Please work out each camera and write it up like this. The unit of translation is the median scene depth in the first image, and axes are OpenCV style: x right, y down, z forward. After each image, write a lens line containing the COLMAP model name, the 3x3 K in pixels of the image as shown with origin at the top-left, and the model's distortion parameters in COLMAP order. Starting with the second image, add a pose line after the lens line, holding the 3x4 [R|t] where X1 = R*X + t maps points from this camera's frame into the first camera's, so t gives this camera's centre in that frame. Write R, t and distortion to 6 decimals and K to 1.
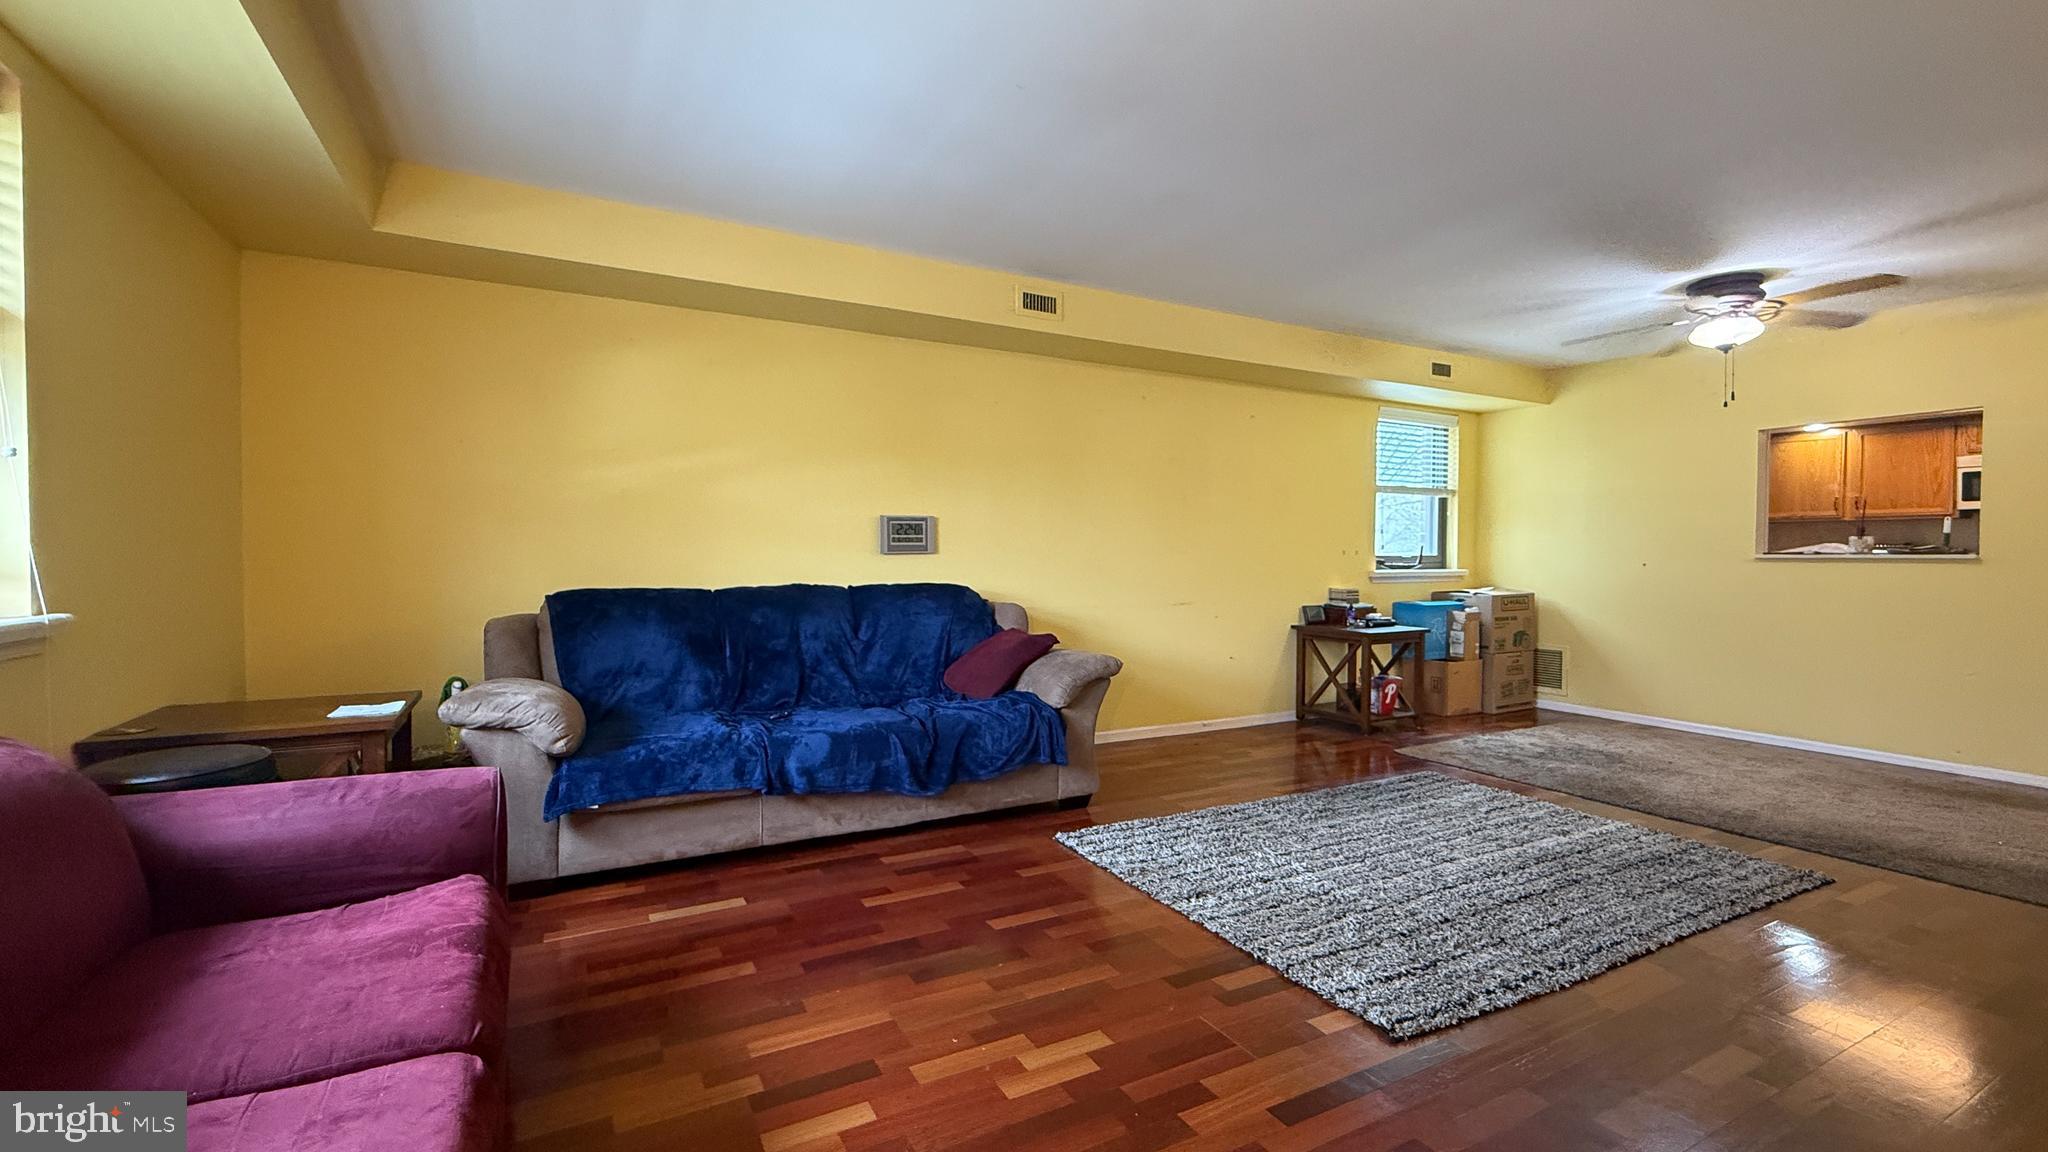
lens RADIAL K [[867.8, 0, 1015.3], [0, 867.8, 553.4], [0, 0, 1]] dist [-0.000548, -0.000144]
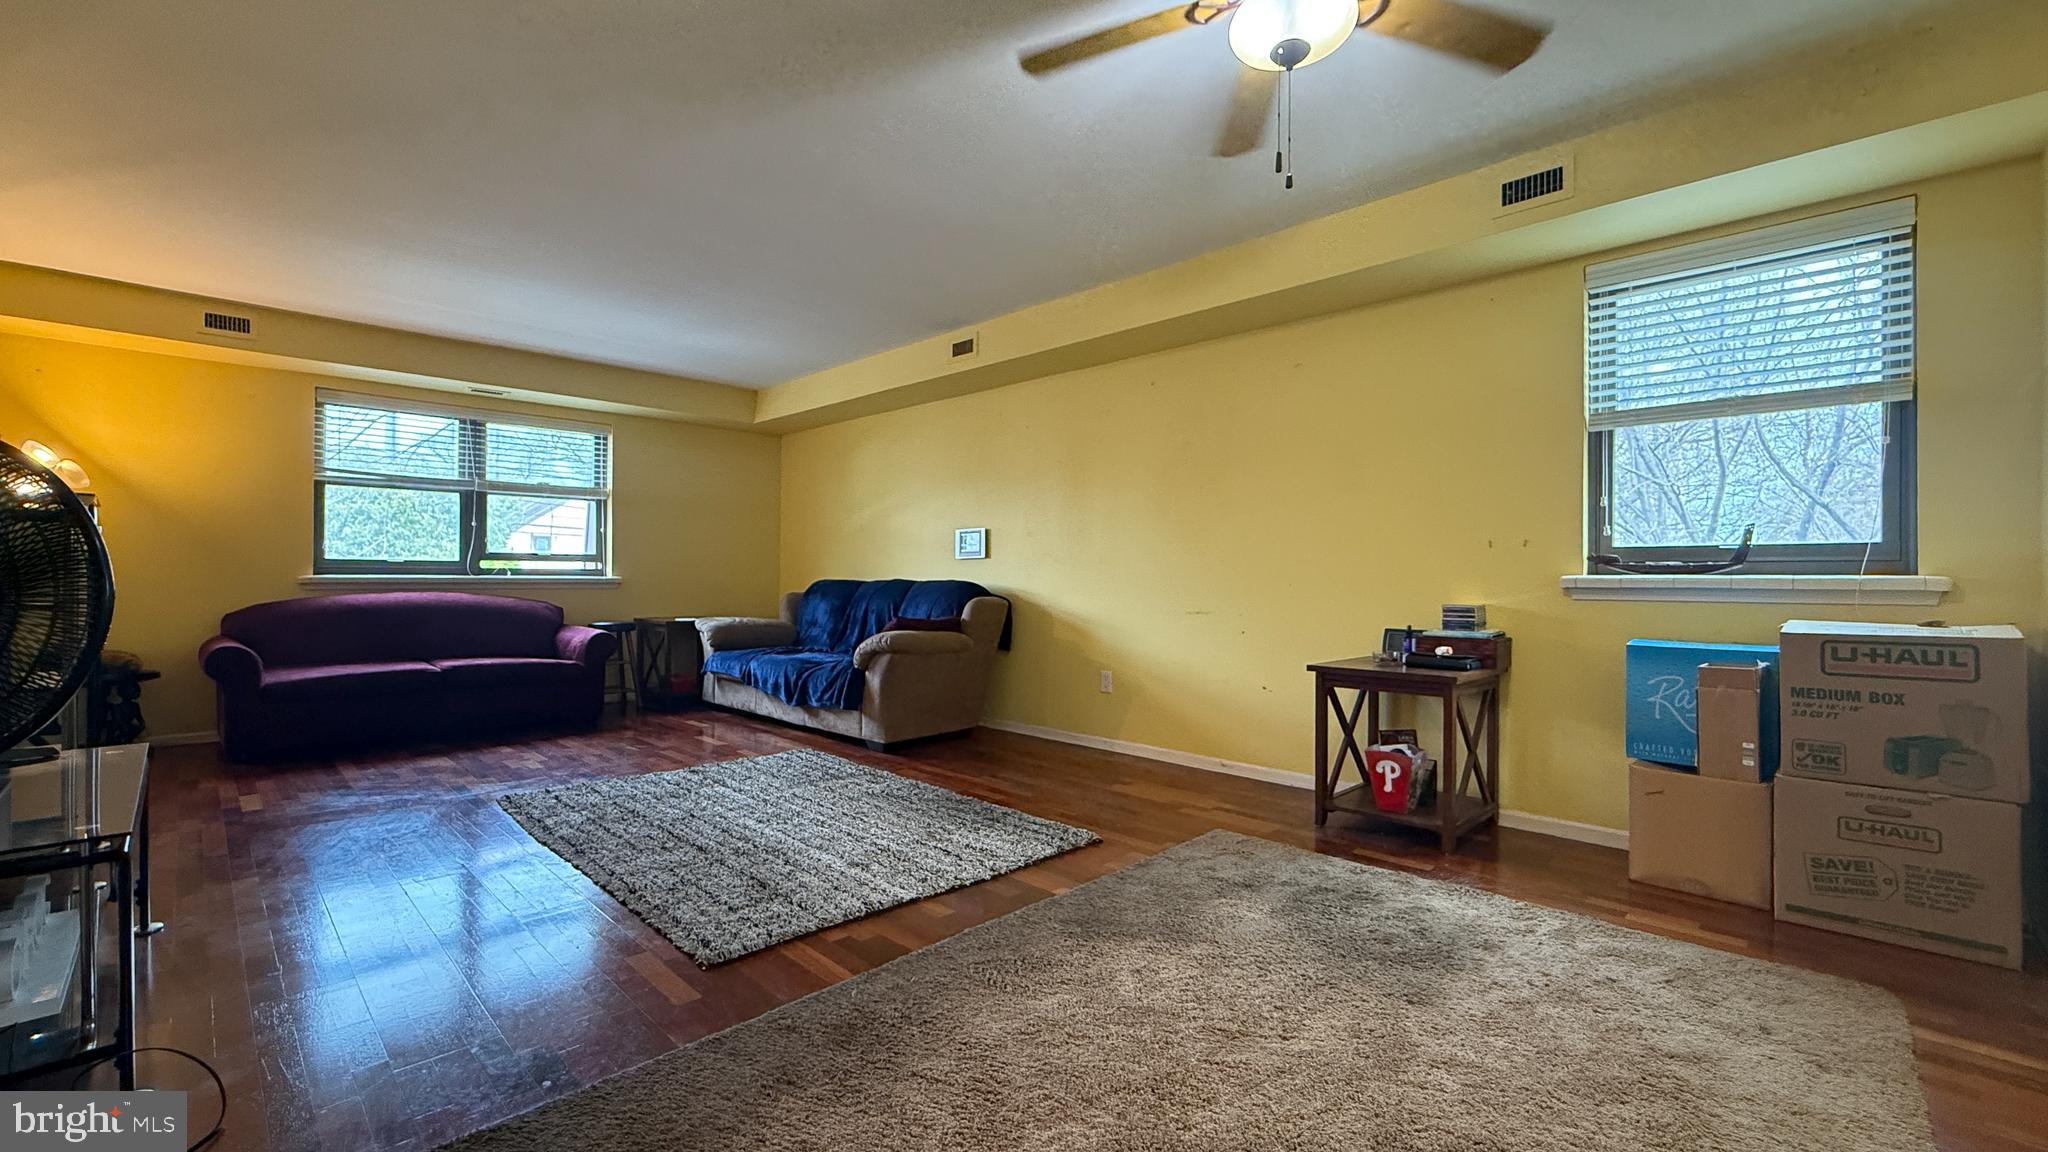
lens RADIAL K [[848.2, 0, 965.2], [0, 848.2, 573.7], [0, 0, 1]] dist [0.000833, 0.000056]
pose [[0.254791, -0.003961, -0.966988, 0.970653], [-0.002502, 0.999986, -0.004755, 0.024868], [0.966993, 0.003631, 0.254777, 0.586584]]
